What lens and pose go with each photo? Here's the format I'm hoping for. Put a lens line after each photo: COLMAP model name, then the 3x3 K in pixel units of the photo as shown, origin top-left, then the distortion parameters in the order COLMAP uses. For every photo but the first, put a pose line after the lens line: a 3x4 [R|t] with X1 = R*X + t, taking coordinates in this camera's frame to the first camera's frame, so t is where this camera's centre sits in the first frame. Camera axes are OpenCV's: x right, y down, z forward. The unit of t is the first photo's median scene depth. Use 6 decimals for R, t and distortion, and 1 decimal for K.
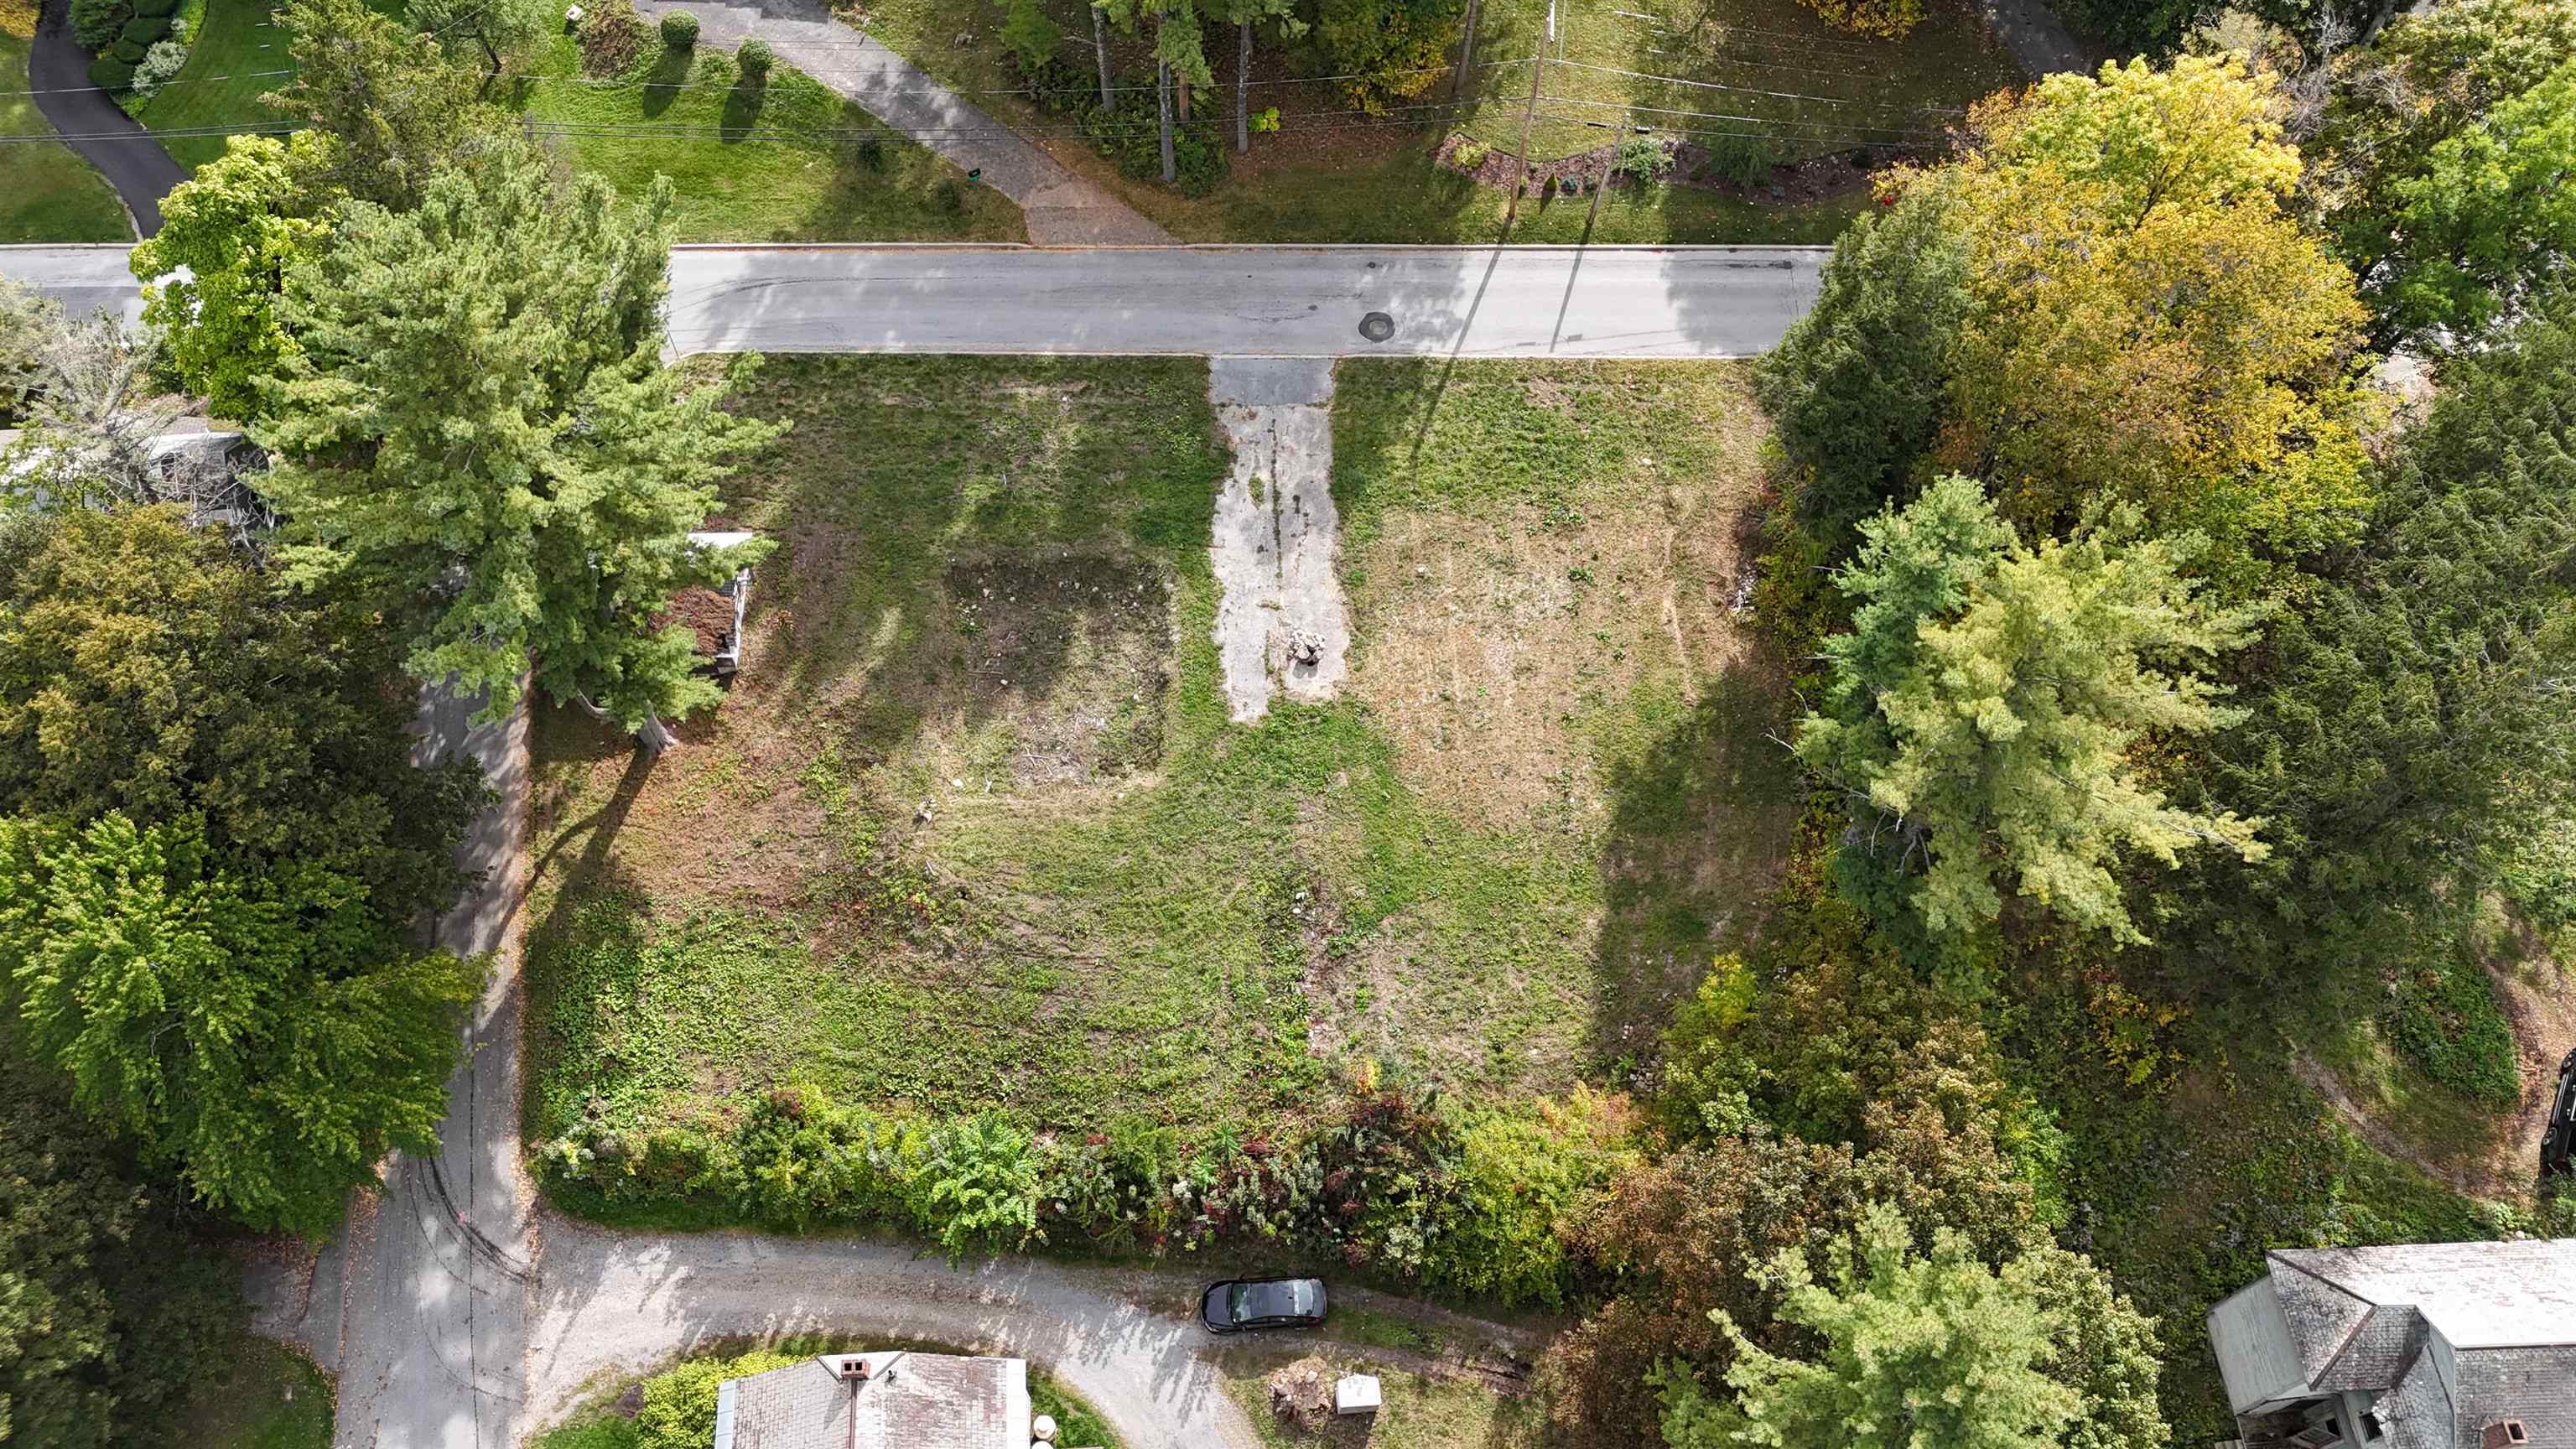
lens RADIAL K [[1937.5, 0, 1291.5], [0, 1937.5, 730.0], [0, 0, 1]] dist [0.128658, -0.187111]
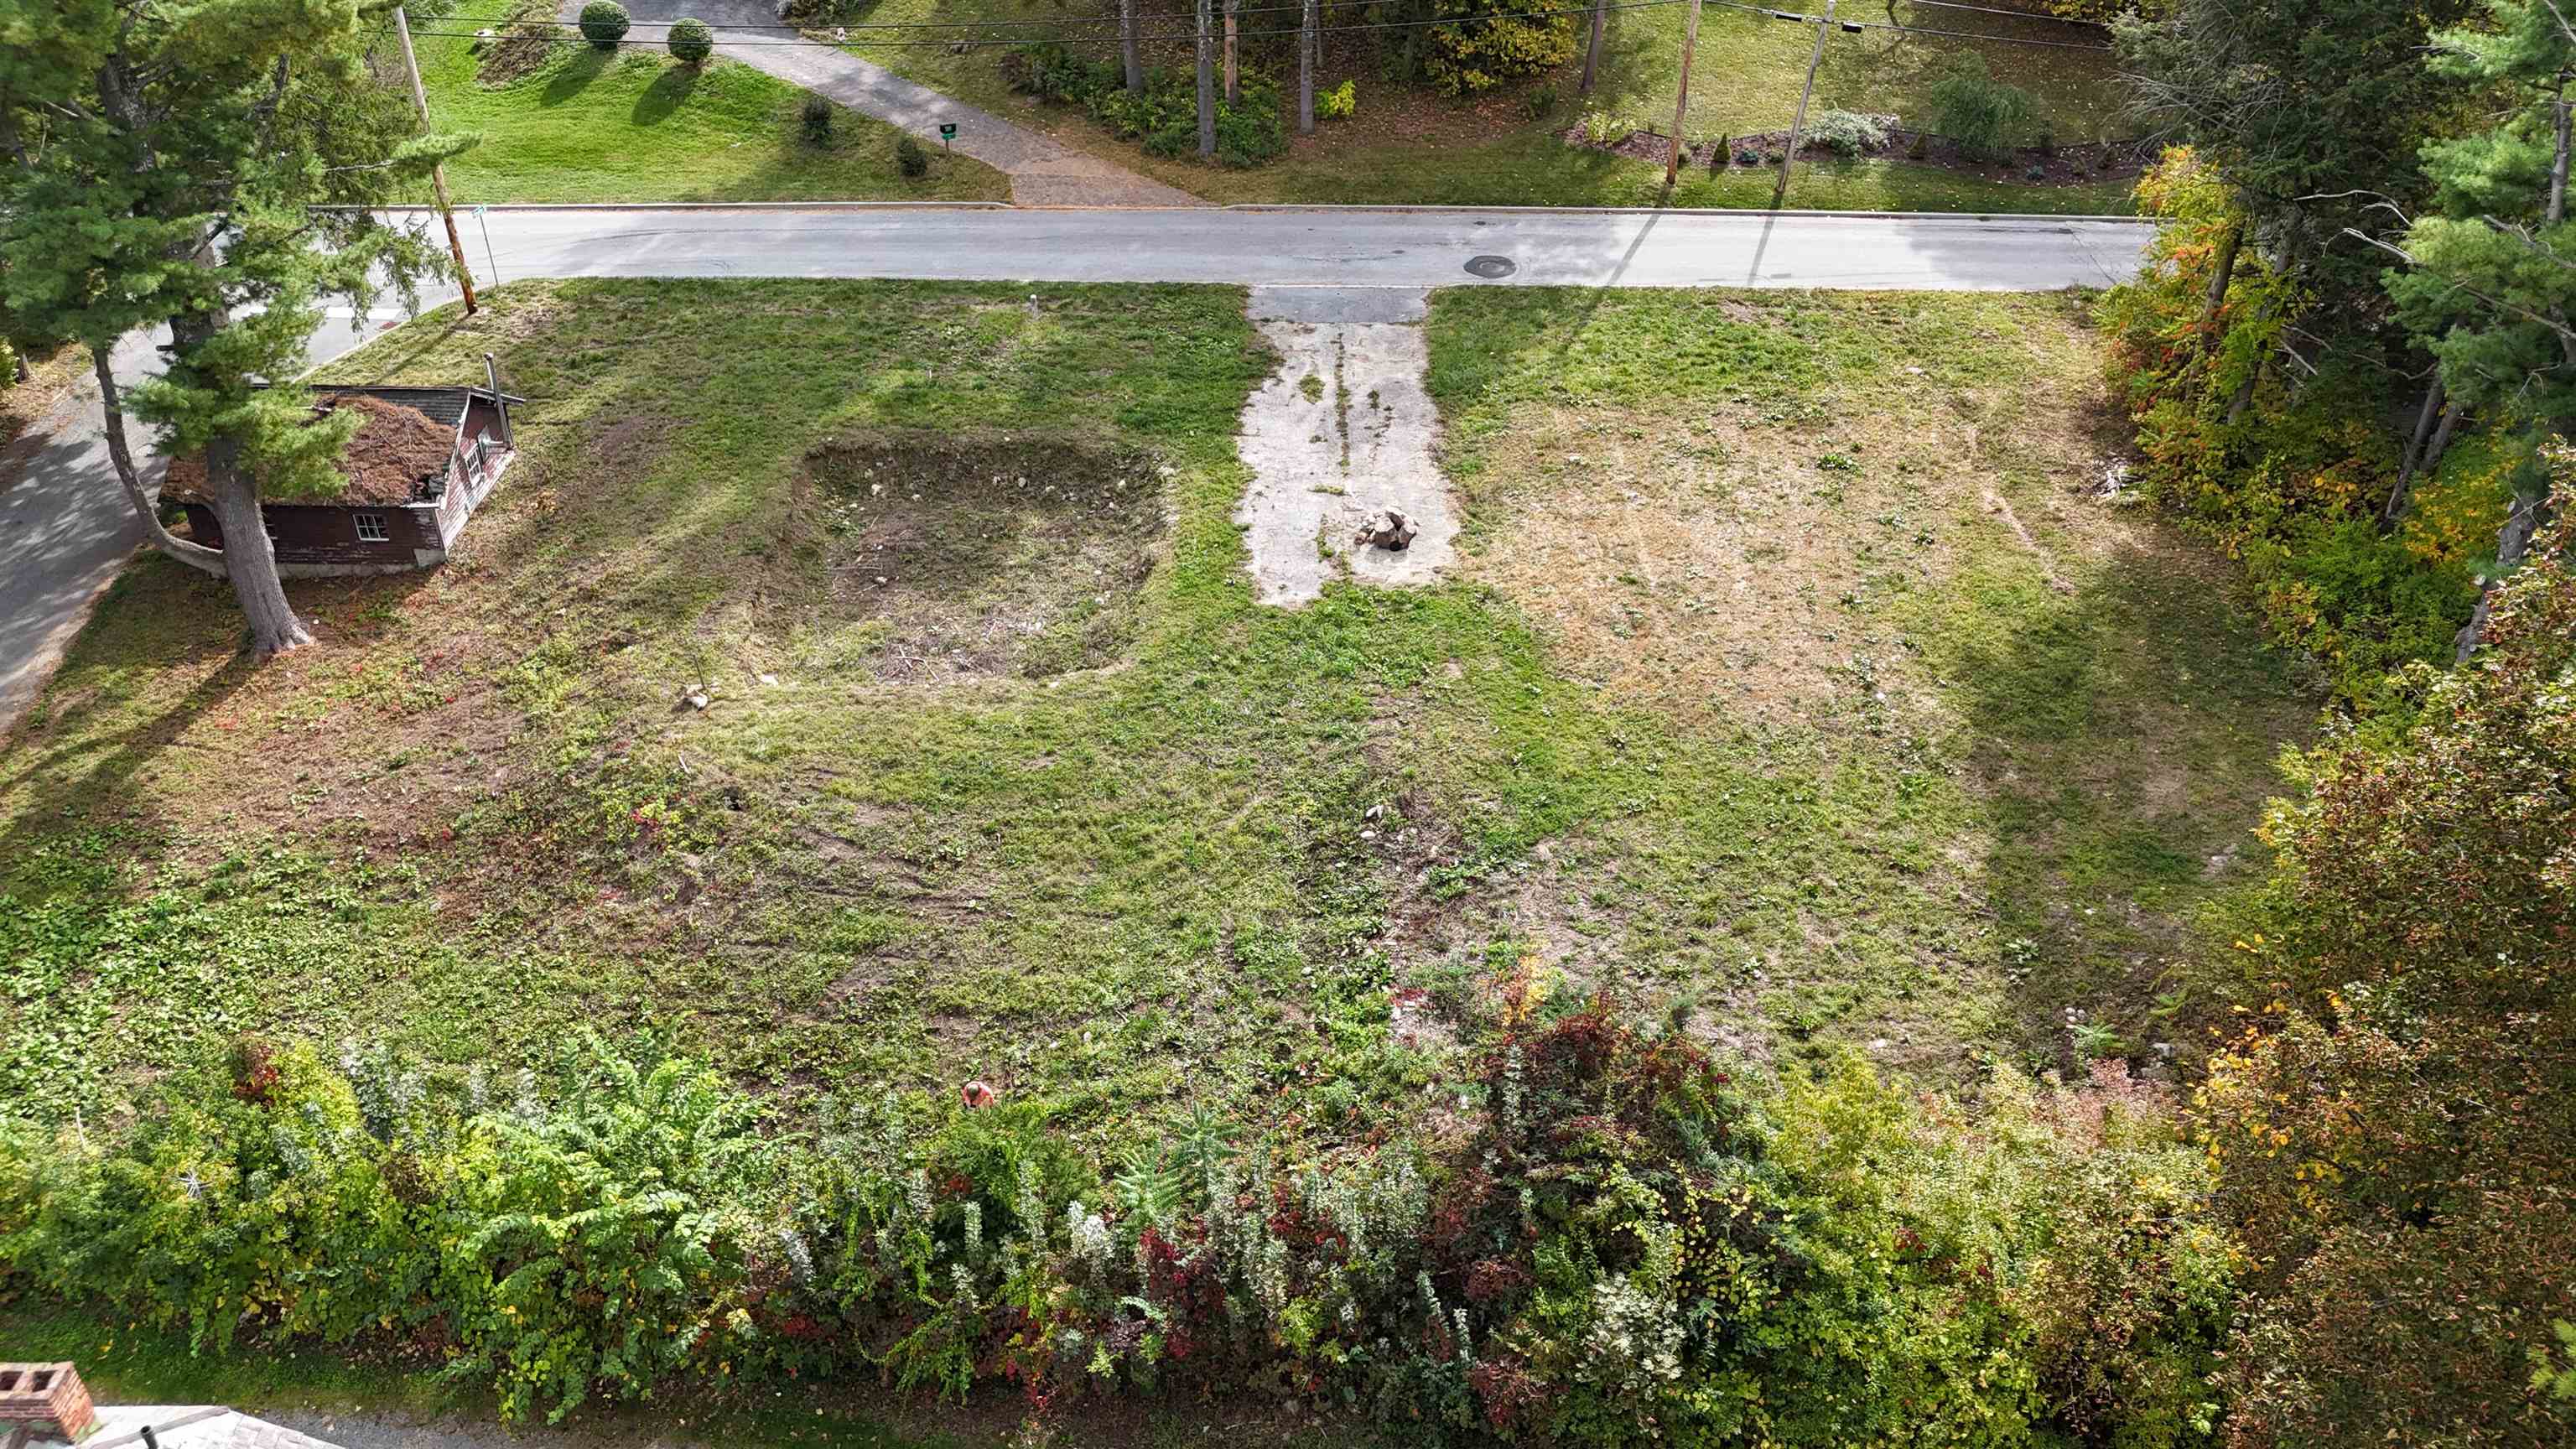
lens RADIAL K [[1894.6, 0, 1289.3], [0, 1894.6, 744.5], [0, 0, 1]] dist [0.111669, -0.159230]
pose [[0.999146, 0.014911, -0.038547, 0.000805], [-0.029601, 0.909062, -0.415608, 0.262052], [0.028844, 0.416394, 0.908726, 0.492707]]
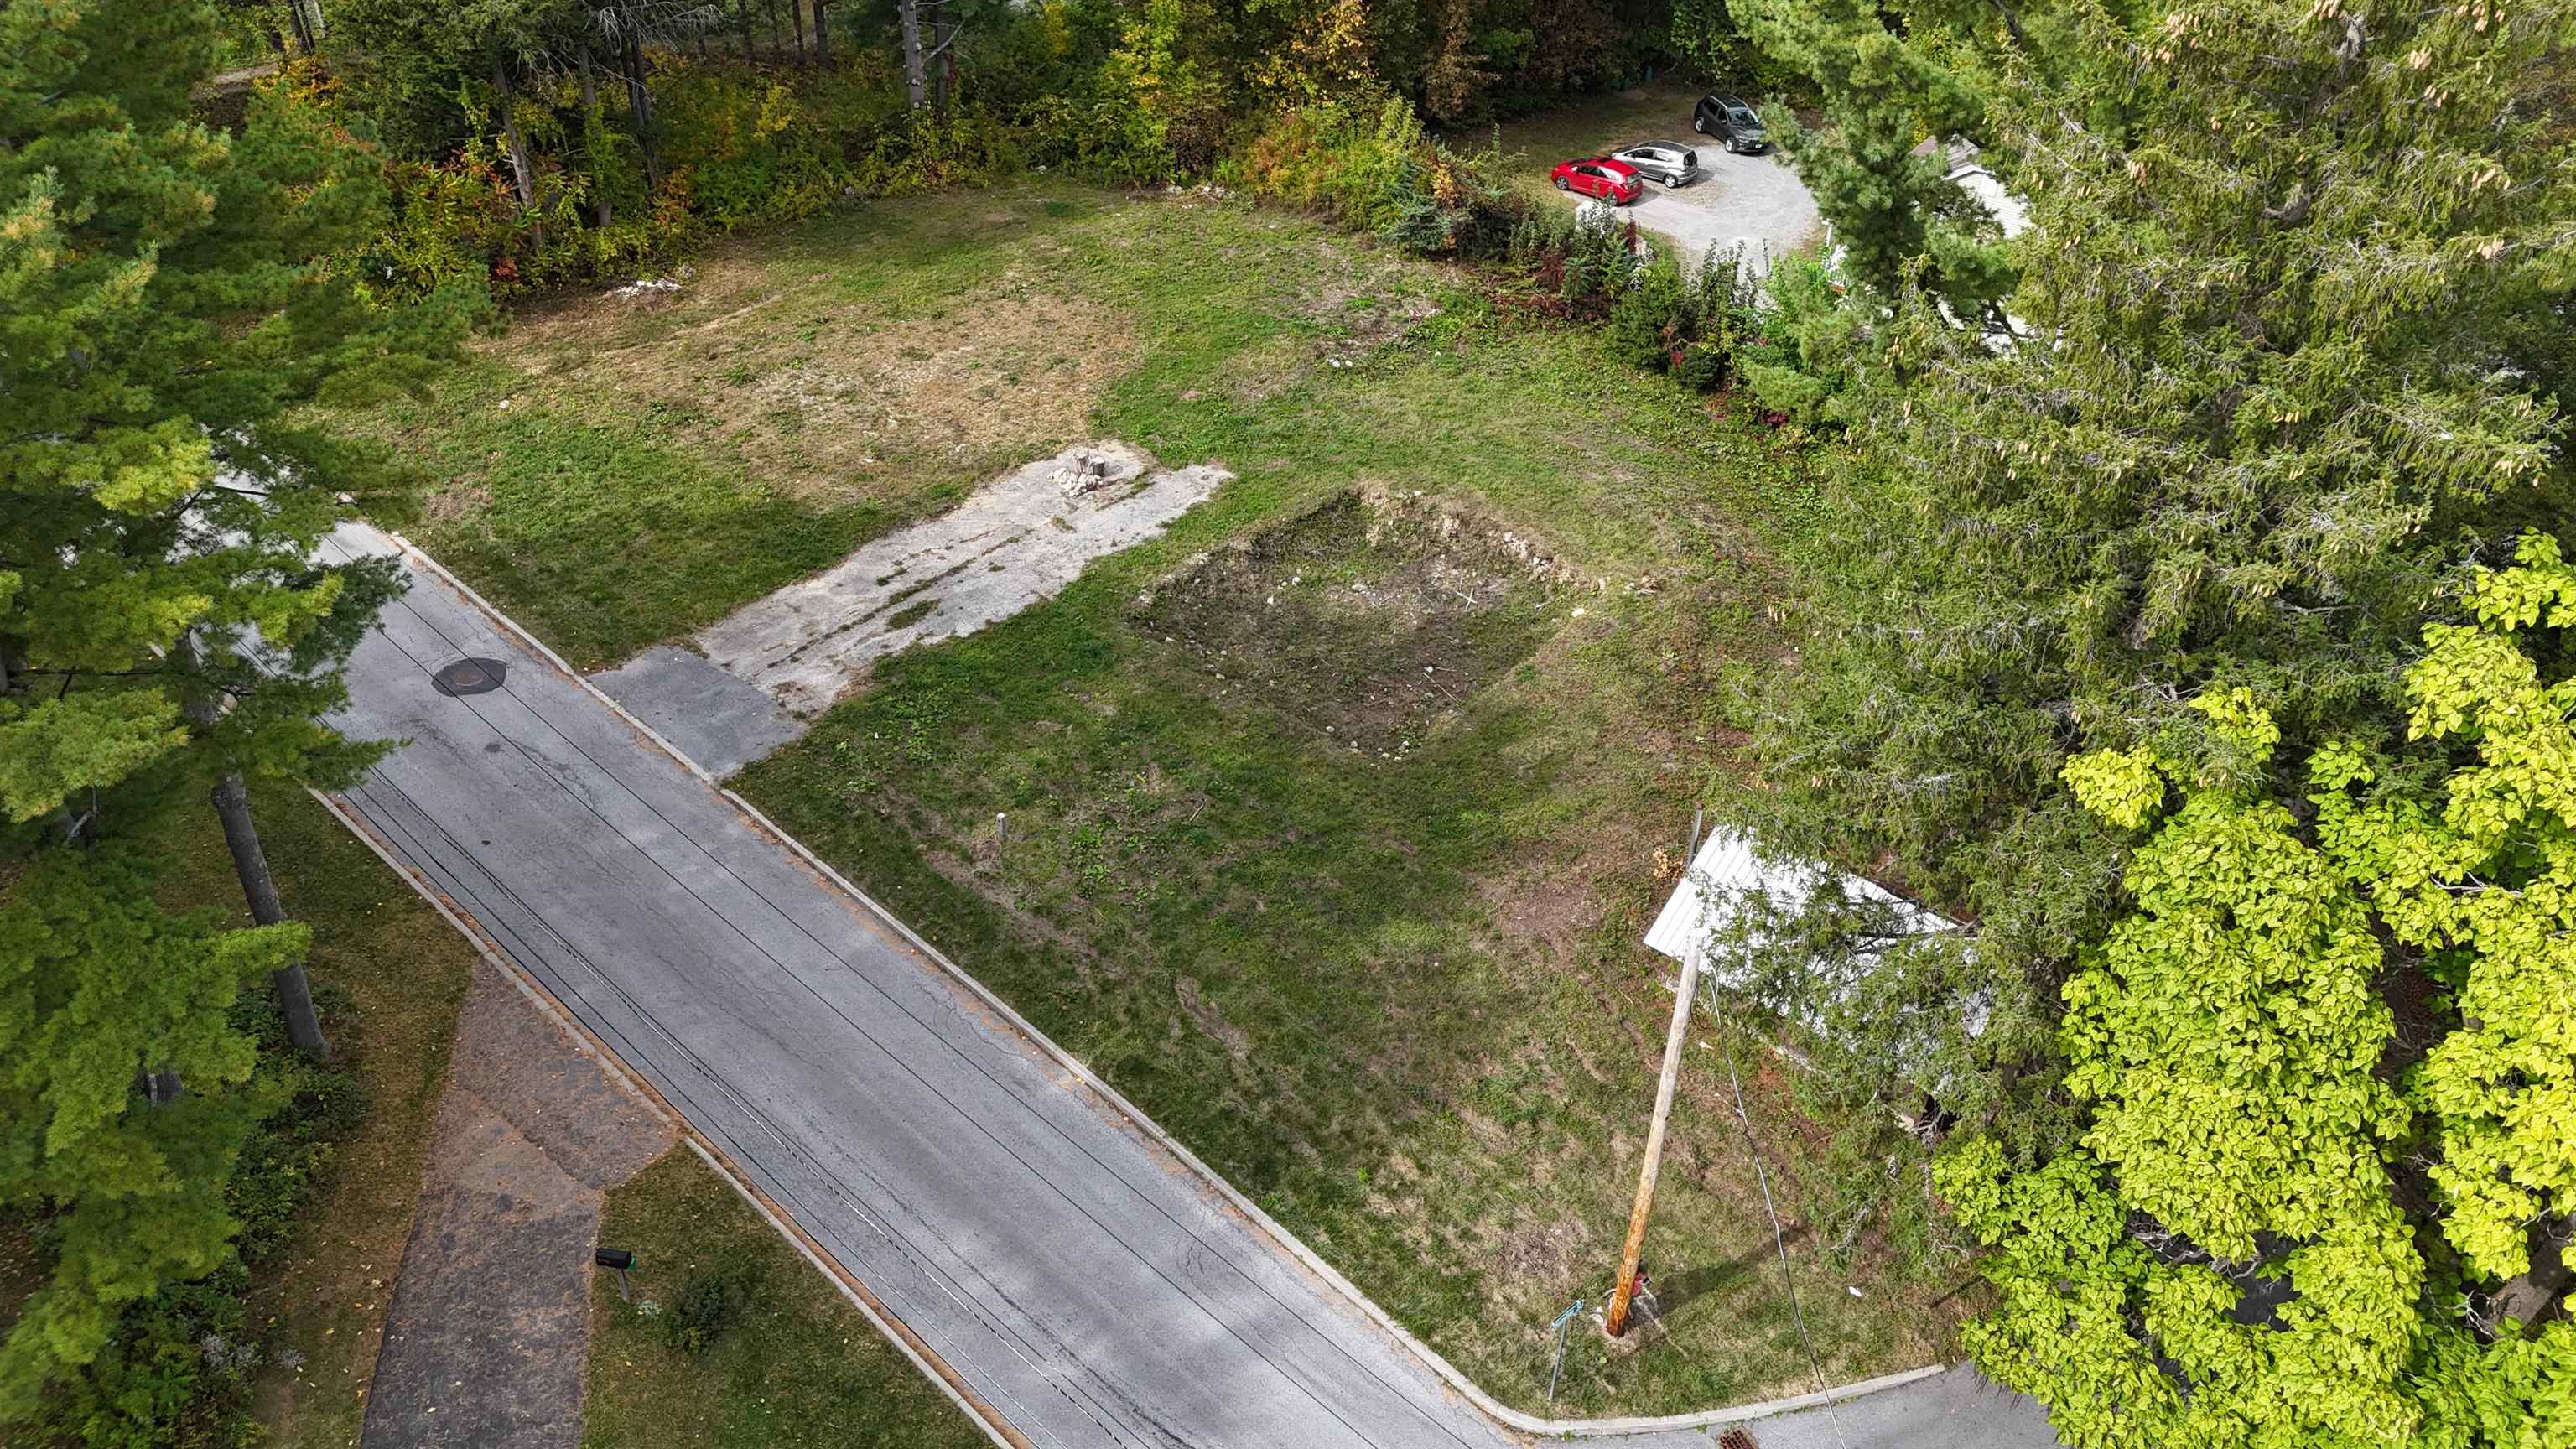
lens RADIAL K [[1915.5, 0, 1276.1], [0, 1915.5, 708.8], [0, 0, 1]] dist [0.052270, -0.000476]
pose [[-0.737611, -0.445172, 0.507692, -0.440623], [0.559289, 0.018466, 0.828767, -0.583848], [-0.378319, 0.895254, 0.235359, 0.881196]]
